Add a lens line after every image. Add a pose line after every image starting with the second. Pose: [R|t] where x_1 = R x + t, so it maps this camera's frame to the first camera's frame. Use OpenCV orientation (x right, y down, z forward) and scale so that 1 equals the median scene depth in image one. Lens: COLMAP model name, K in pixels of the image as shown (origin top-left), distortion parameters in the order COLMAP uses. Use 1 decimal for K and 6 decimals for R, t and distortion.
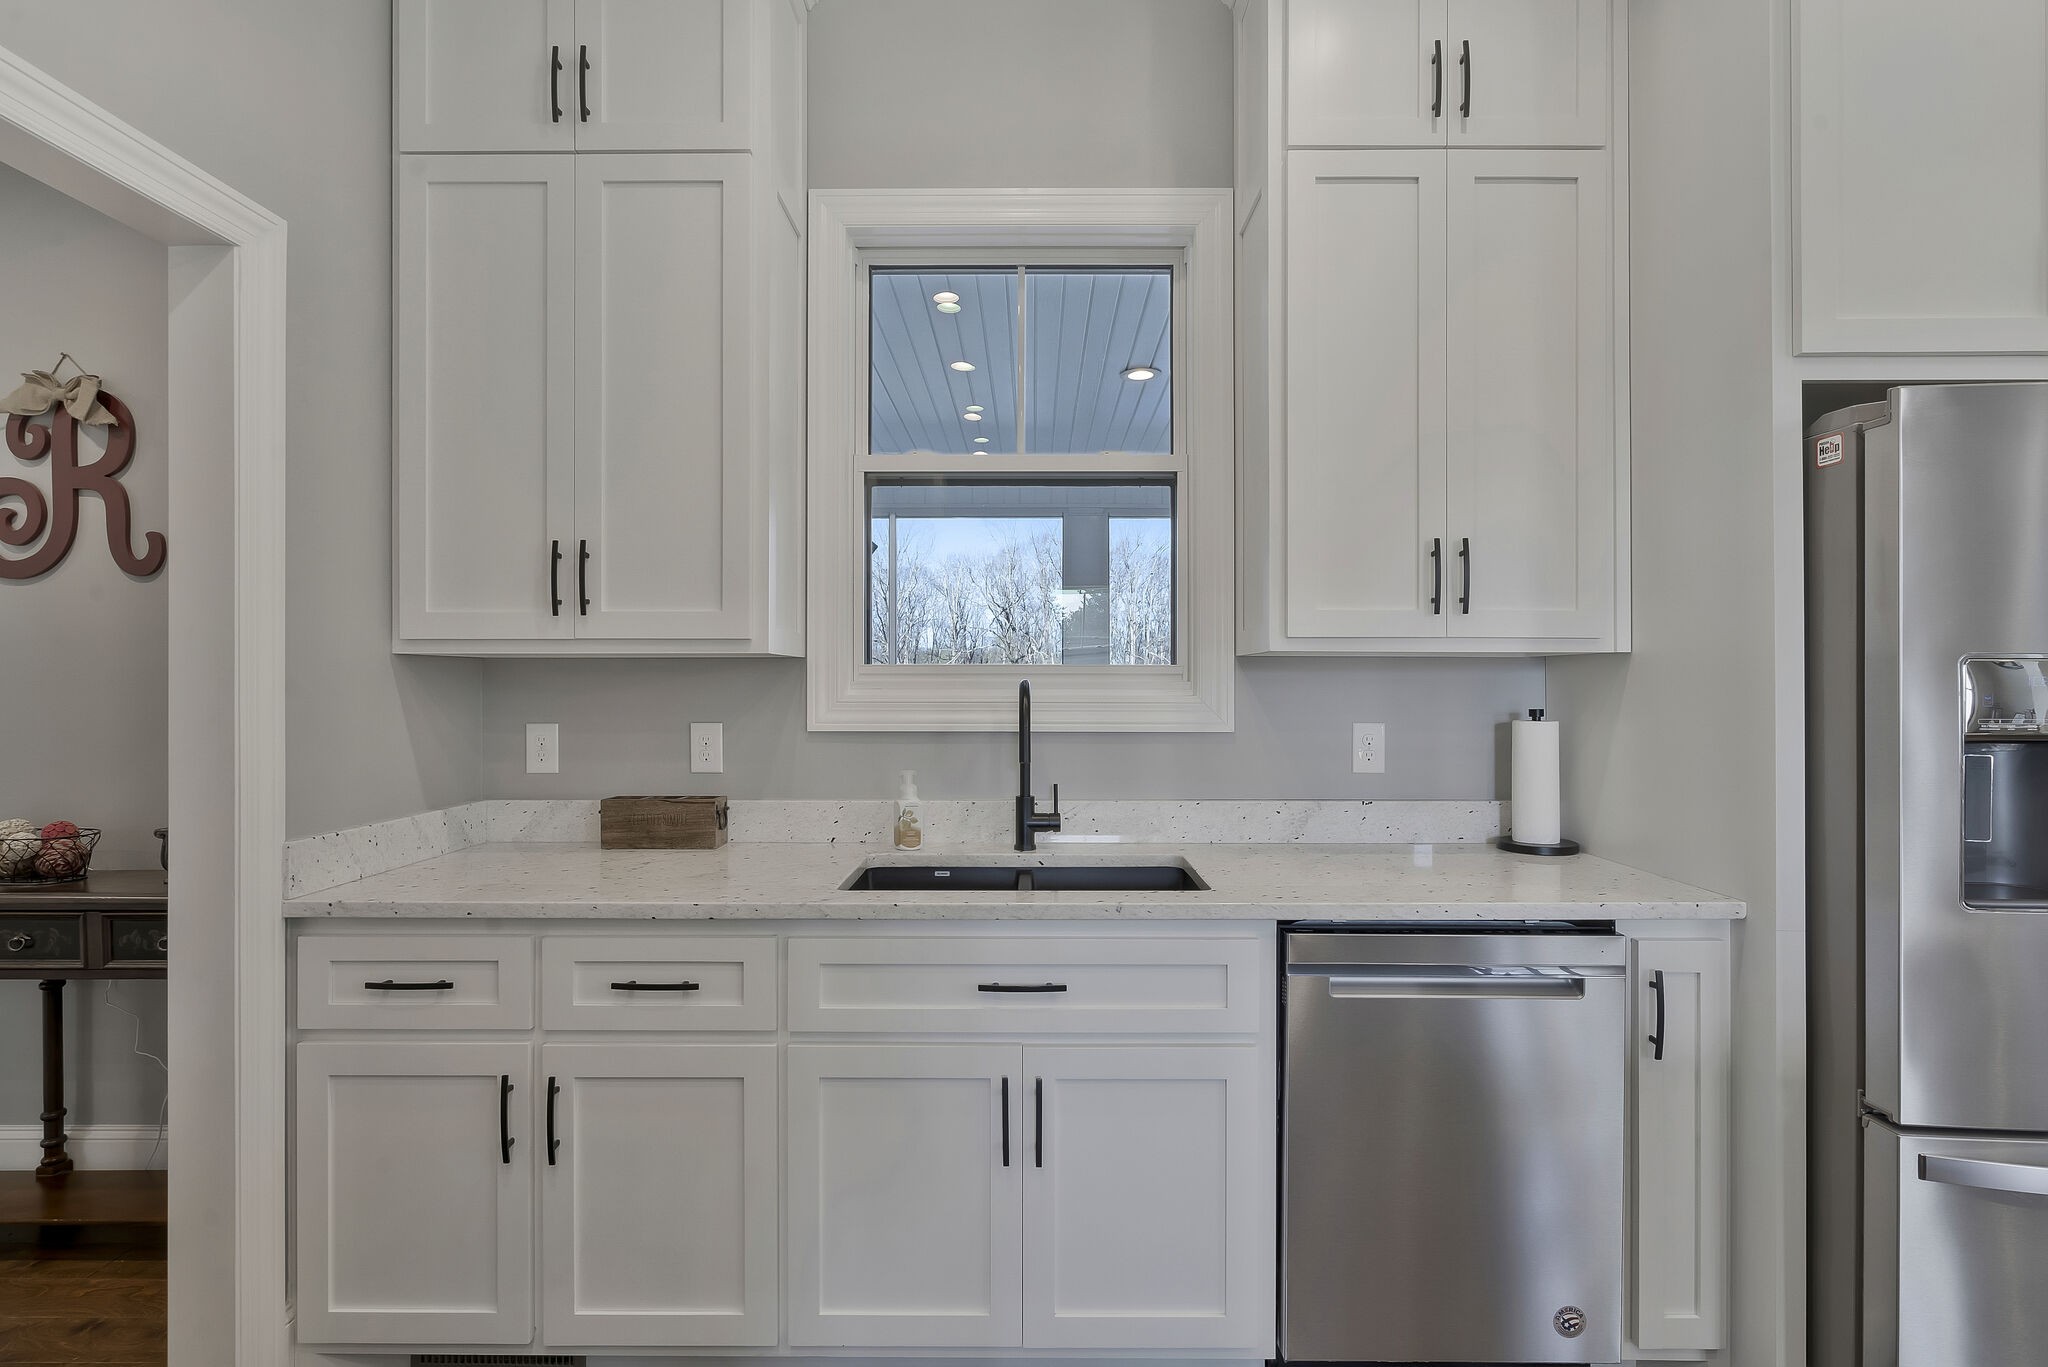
lens RADIAL K [[938.7, 0, 1016.6], [0, 938.7, 686.0], [0, 0, 1]] dist [-0.004677, -0.000211]
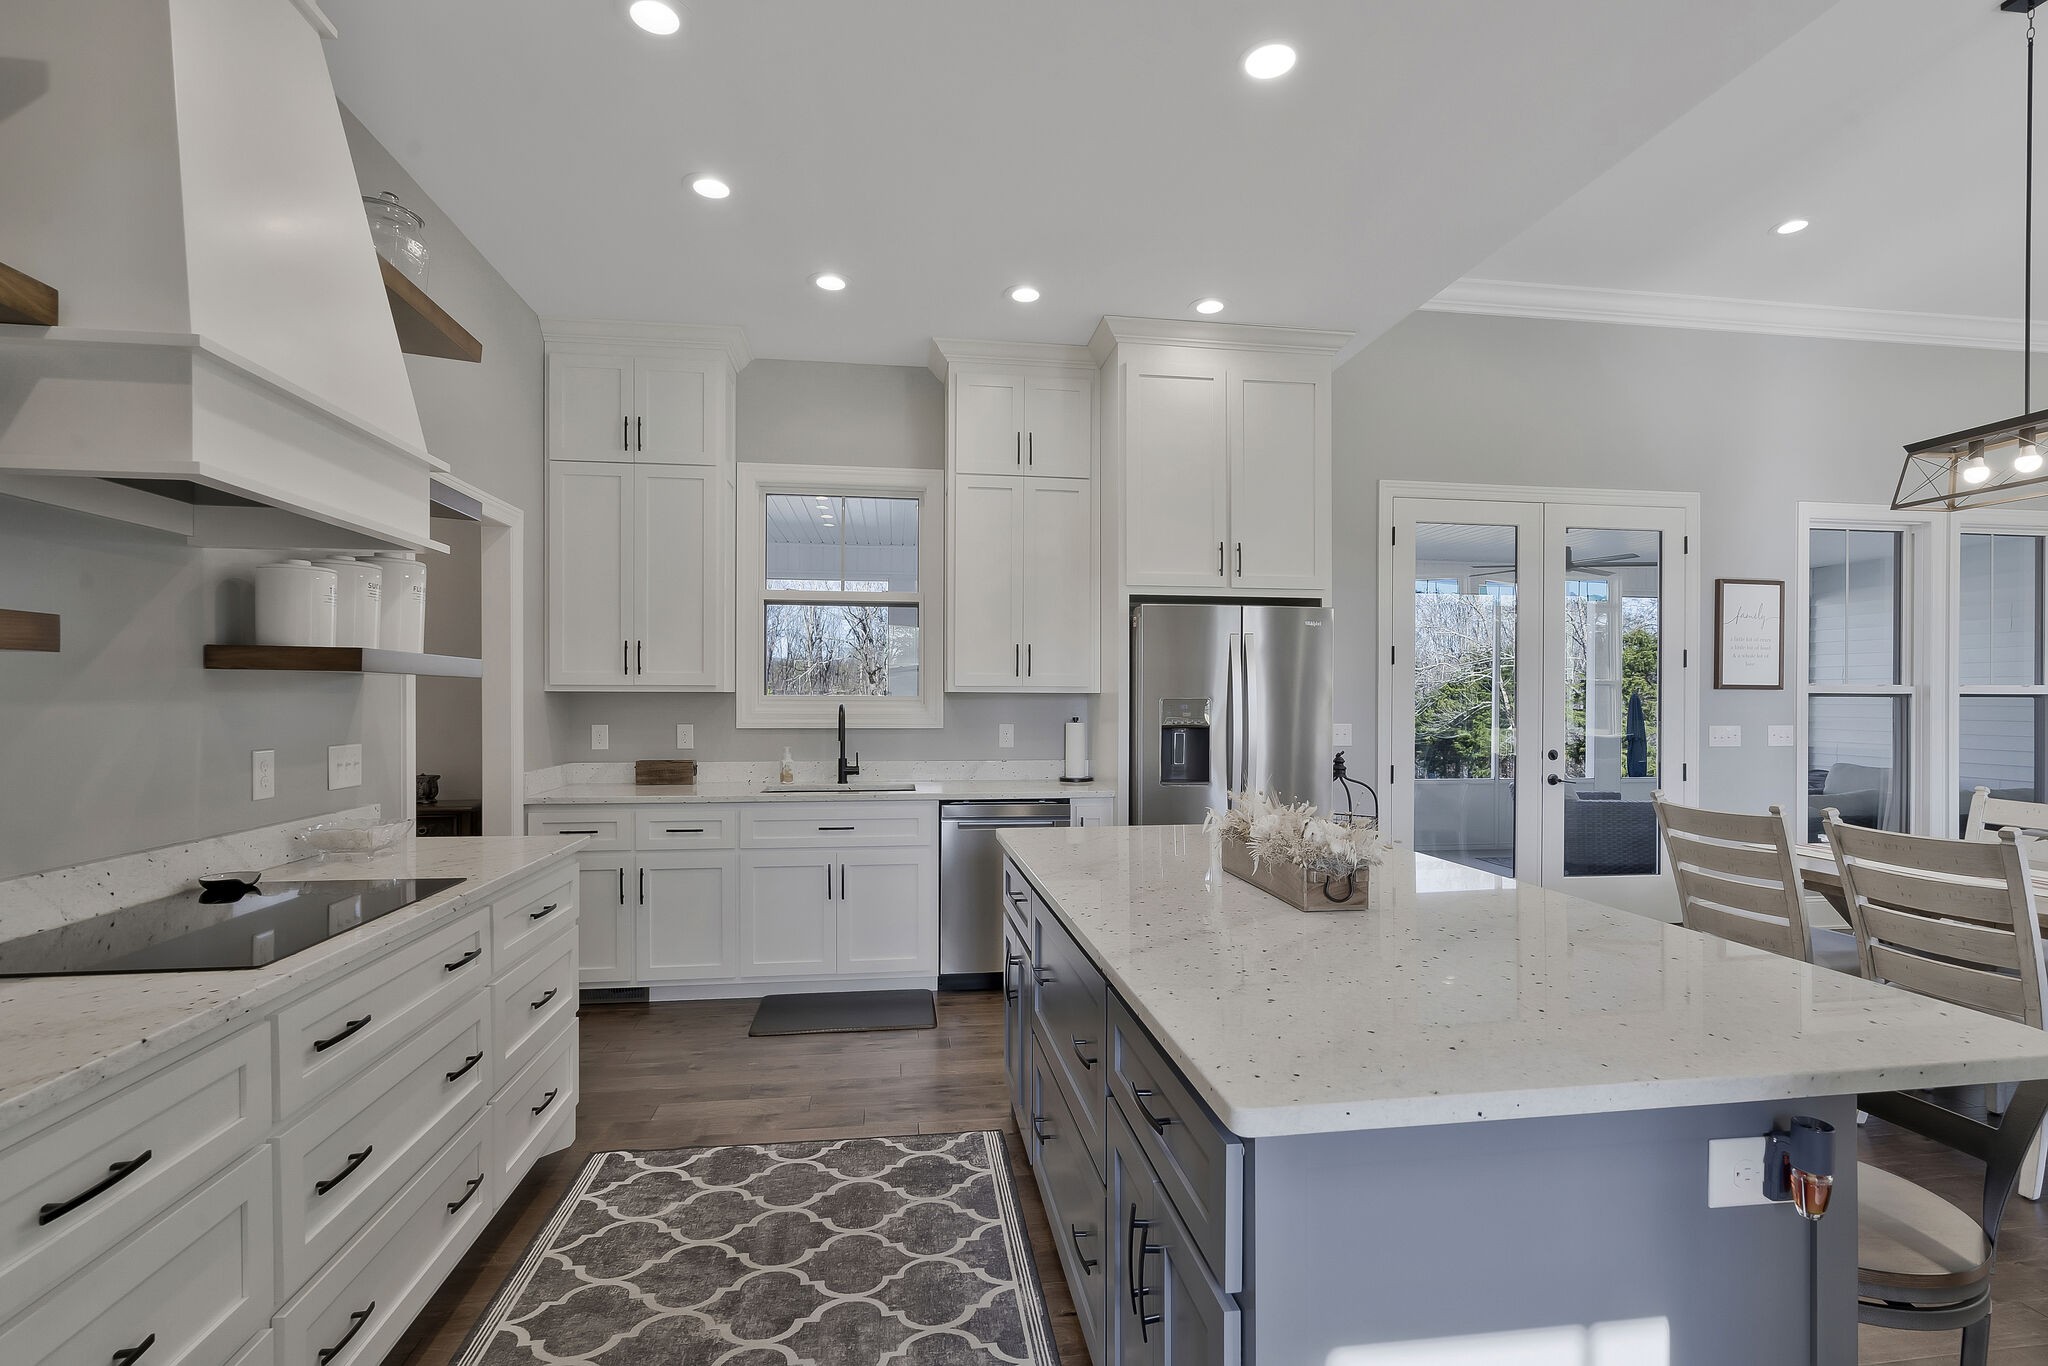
lens RADIAL K [[938.7, 0, 965.6], [0, 938.7, 704.5], [0, 0, 1]] dist [-0.004677, -0.000211]
pose [[0.995156, 0.001783, 0.098297, 0.079333], [-0.002424, 0.999977, 0.006399, -0.019521], [-0.098283, -0.006607, 0.995137, -1.175495]]
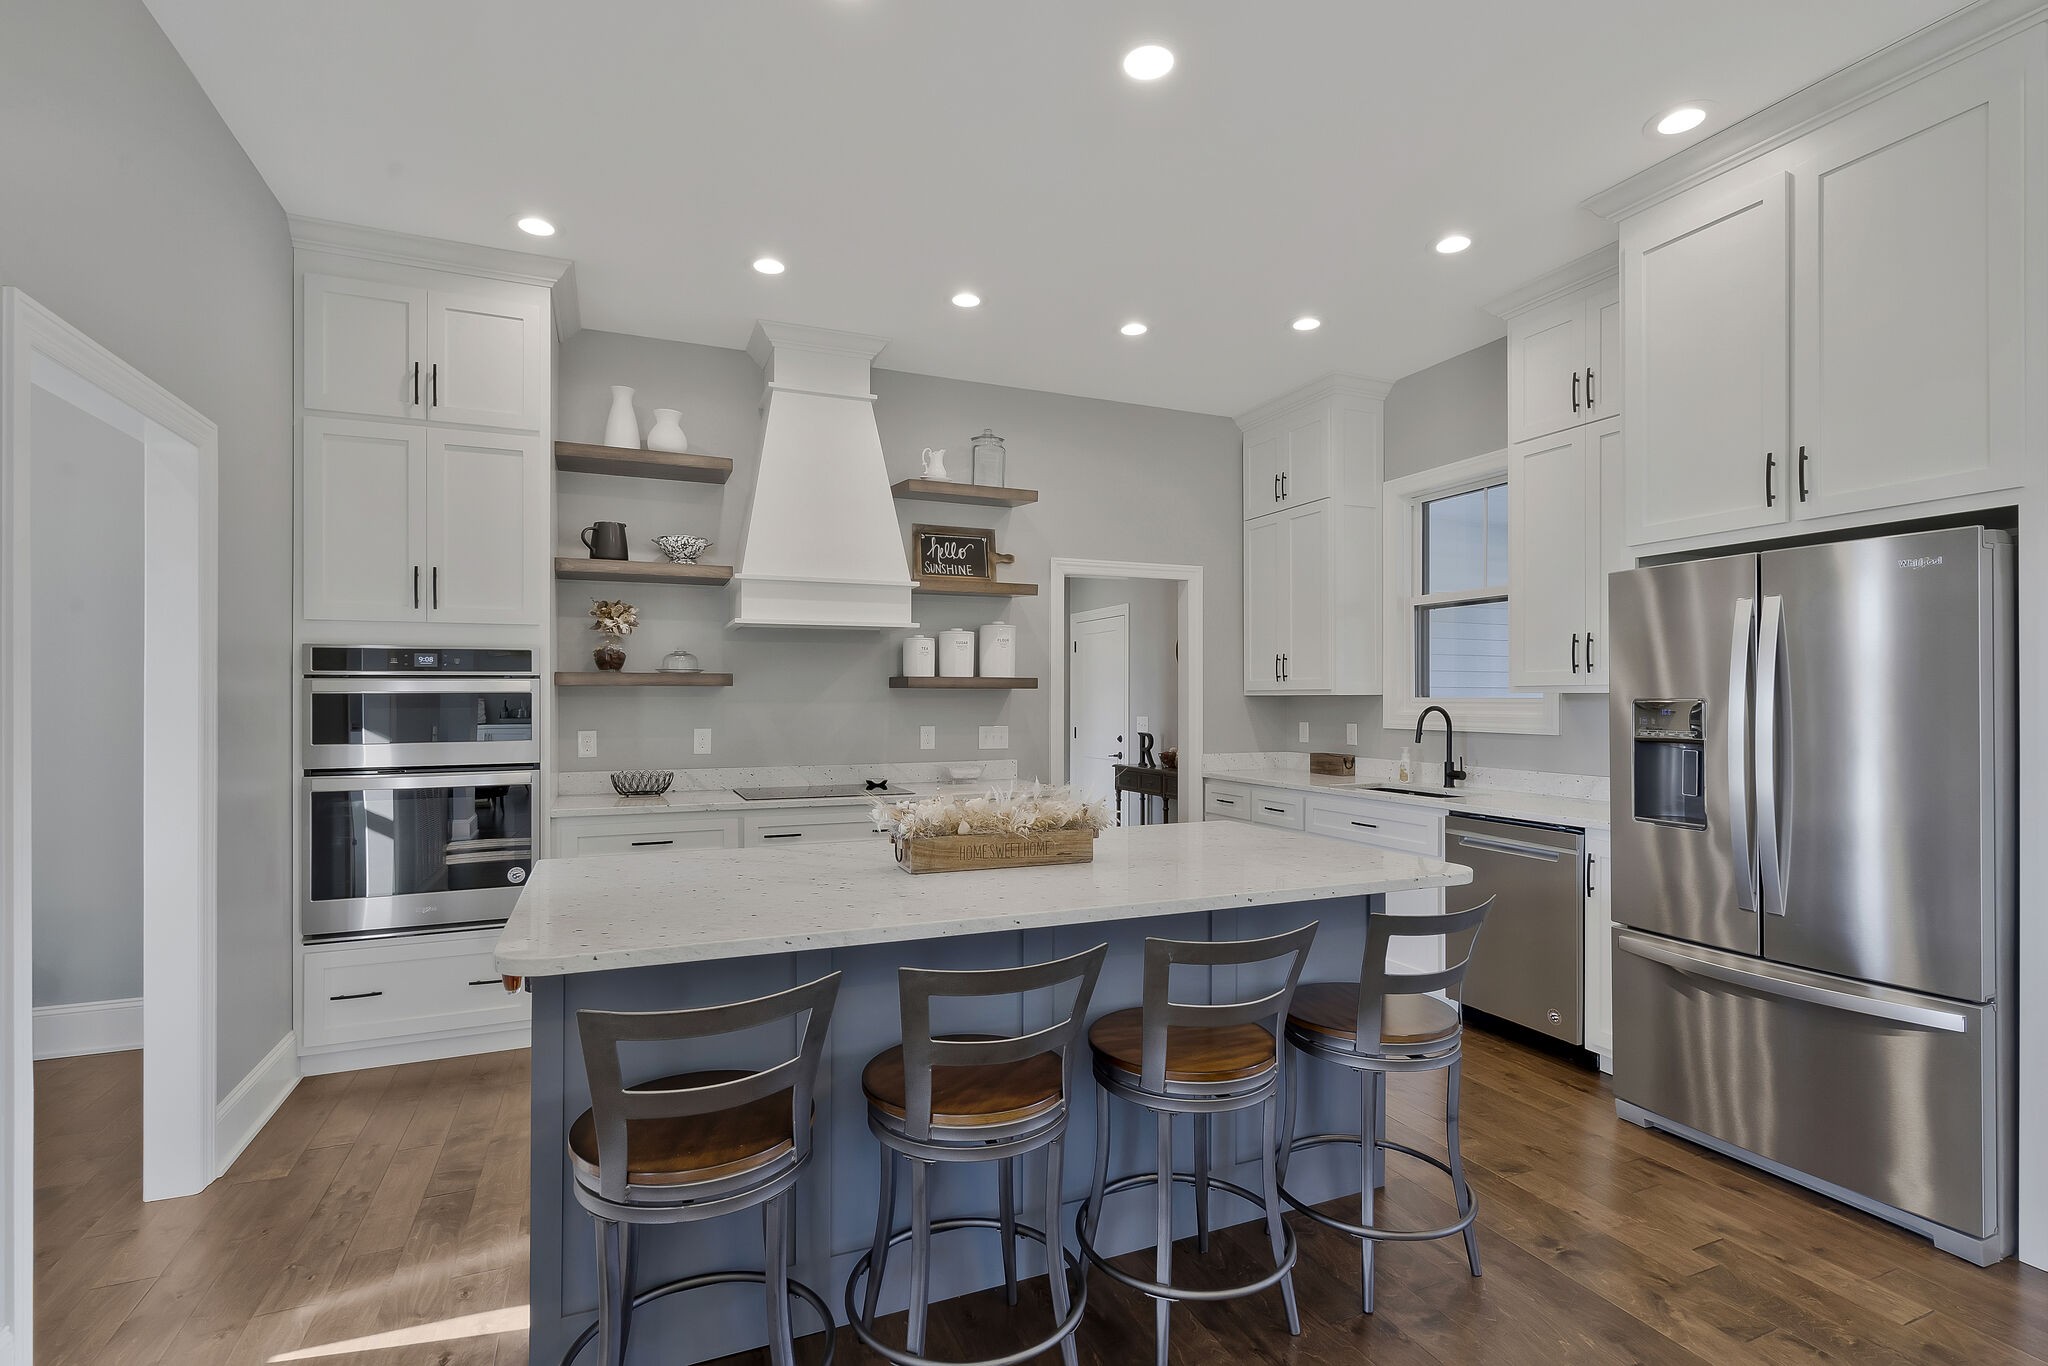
lens RADIAL K [[938.7, 0, 1011.3], [0, 938.7, 694.3], [0, 0, 1]] dist [-0.004677, -0.000211]
pose [[0.391244, -0.004889, -0.920274, 1.593872], [0.004780, 0.999983, -0.003280, -0.031003], [0.920274, -0.003116, 0.391261, -0.730156]]
